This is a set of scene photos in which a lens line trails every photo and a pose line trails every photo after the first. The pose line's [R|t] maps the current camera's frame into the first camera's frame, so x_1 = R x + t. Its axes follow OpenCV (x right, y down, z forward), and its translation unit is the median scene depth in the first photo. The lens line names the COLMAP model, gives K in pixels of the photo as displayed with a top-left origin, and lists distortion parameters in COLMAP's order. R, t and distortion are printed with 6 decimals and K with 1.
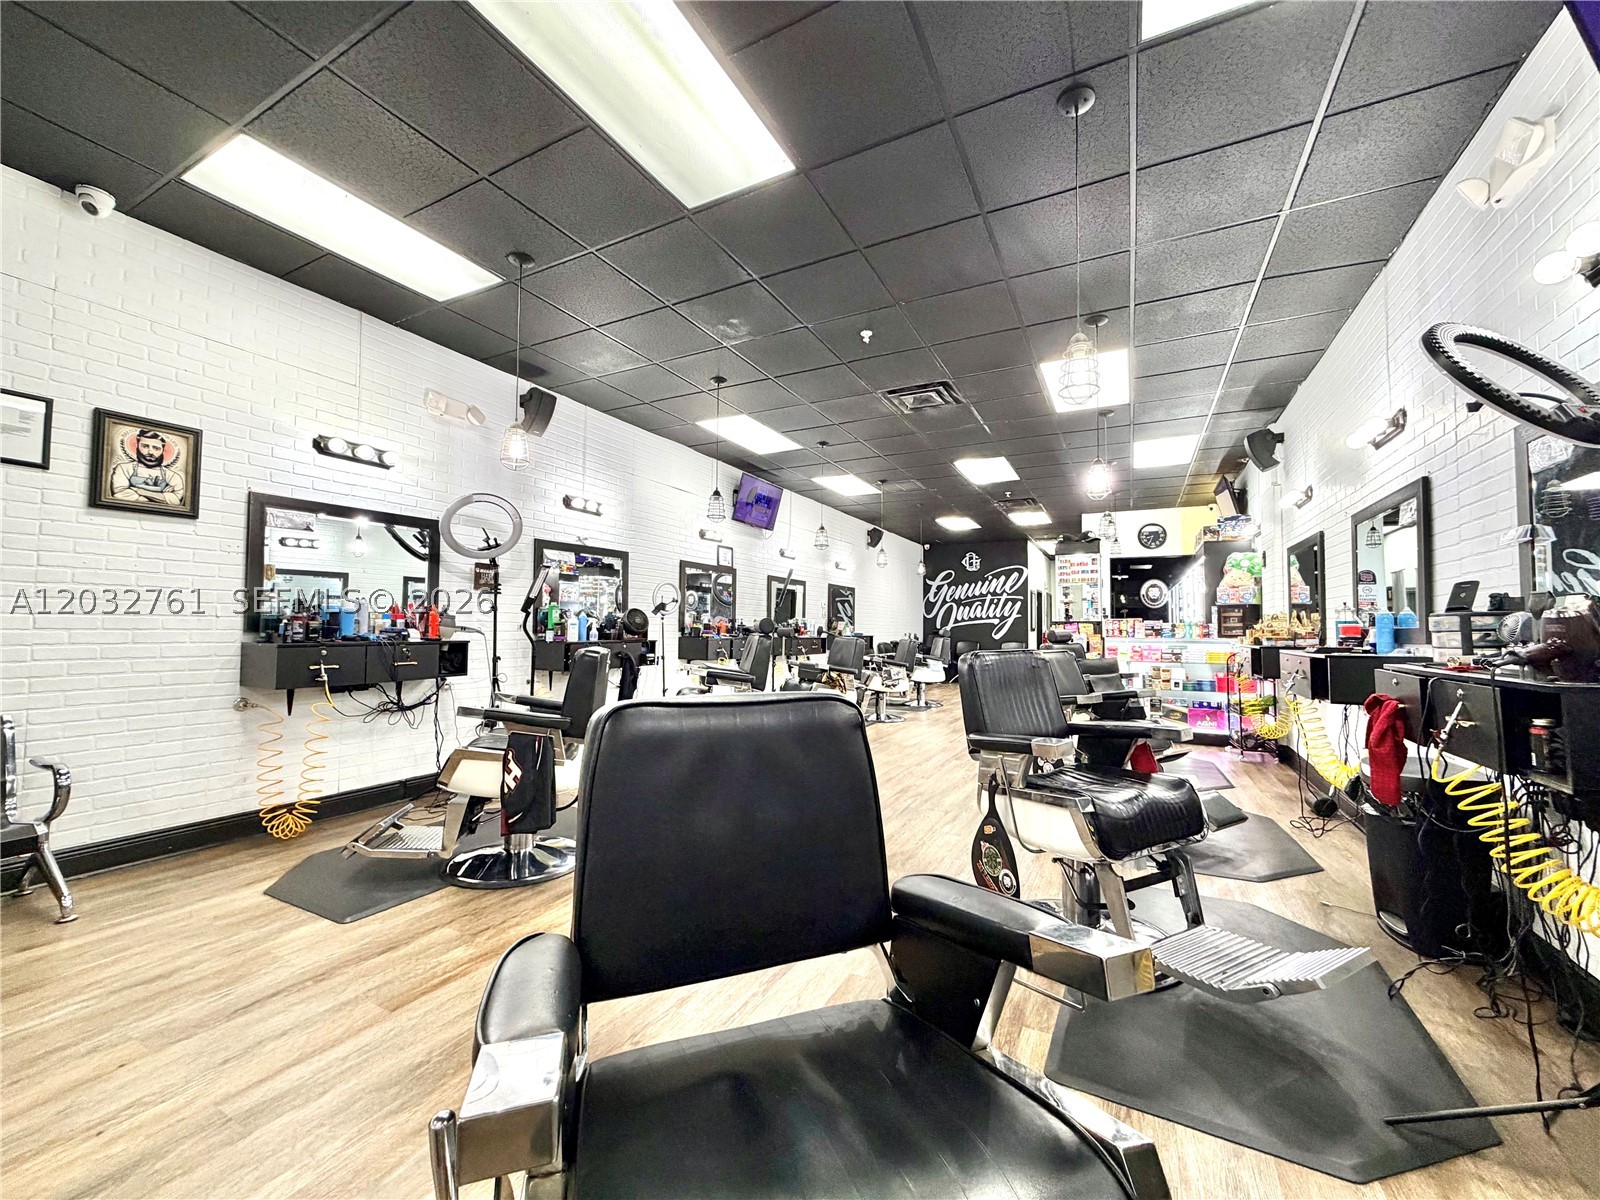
lens RADIAL K [[640.5, 0, 795.1], [0, 640.5, 601.5], [0, 0, 1]] dist [-0.001444, 0.000039]
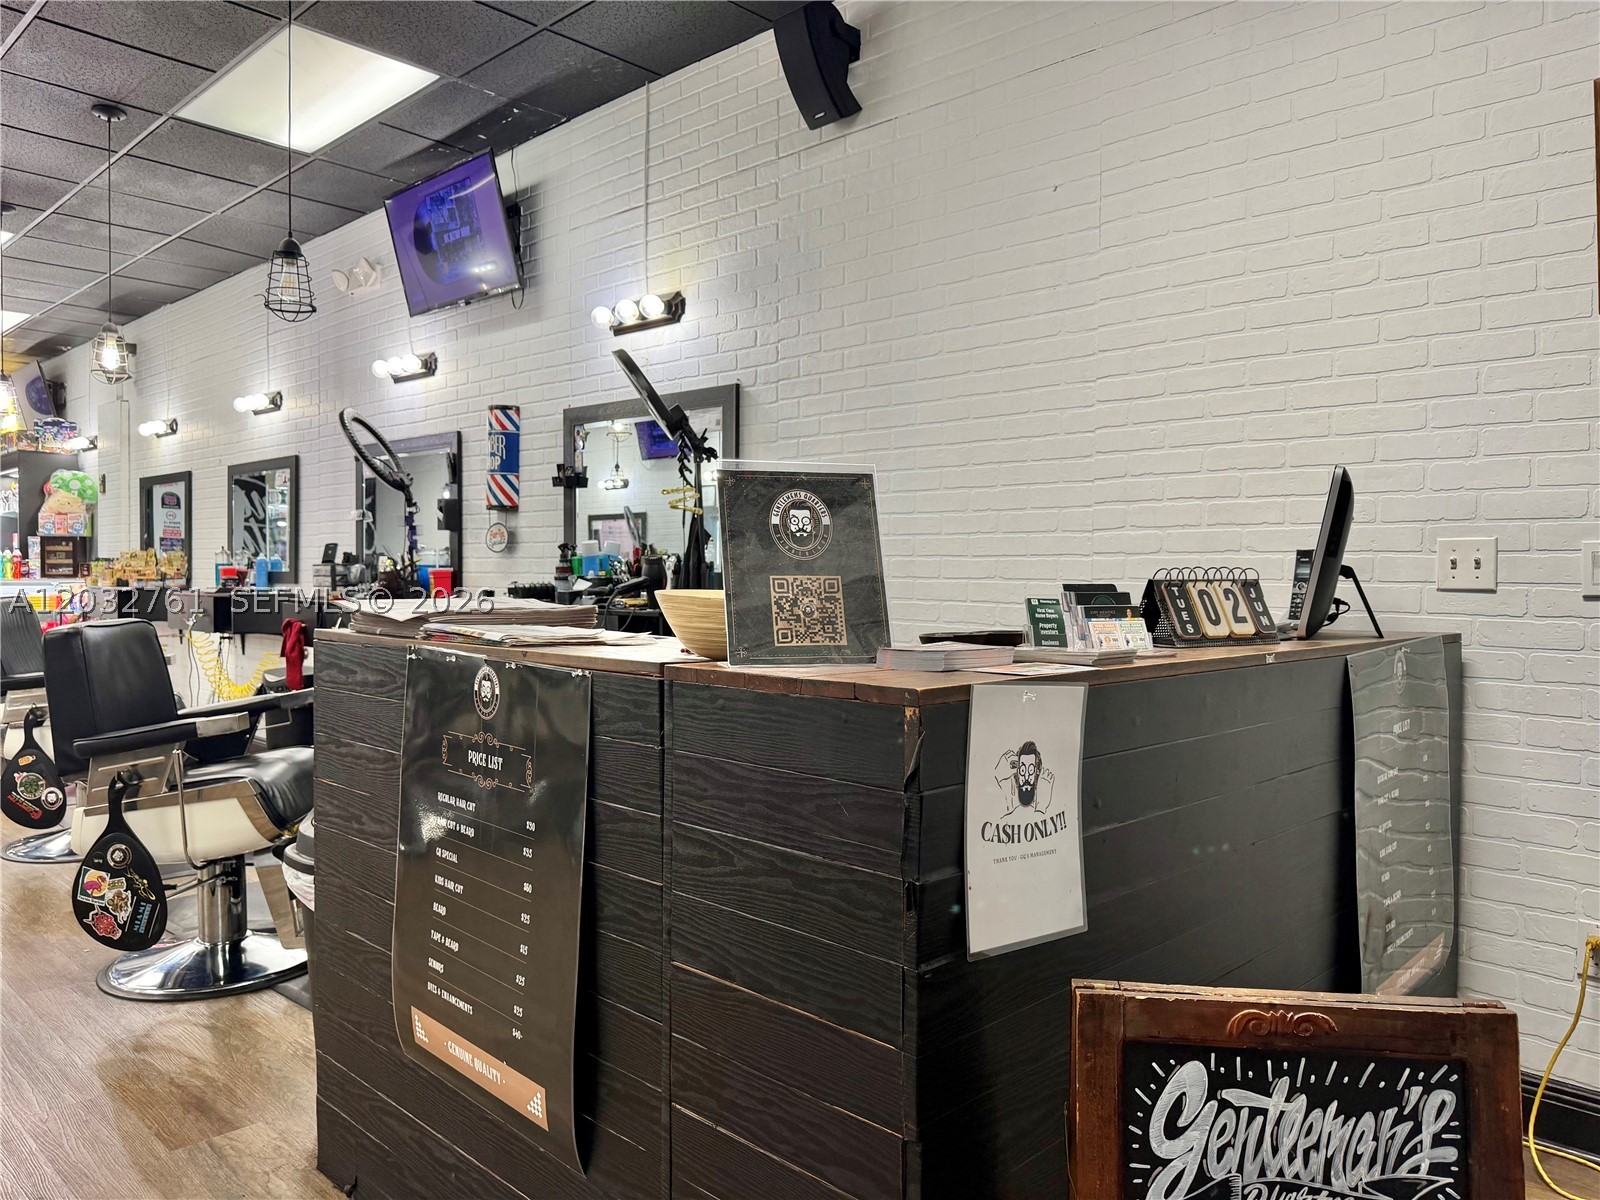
lens RADIAL K [[1127.2, 0, 784.2], [0, 1127.2, 613.3], [0, 0, 1]] dist [0.068742, -0.084914]
pose [[0.289098, -0.038209, 0.956537, -0.520521], [-0.050840, 0.997180, 0.055198, -0.028746], [-0.955949, -0.064588, 0.286340, -0.344272]]
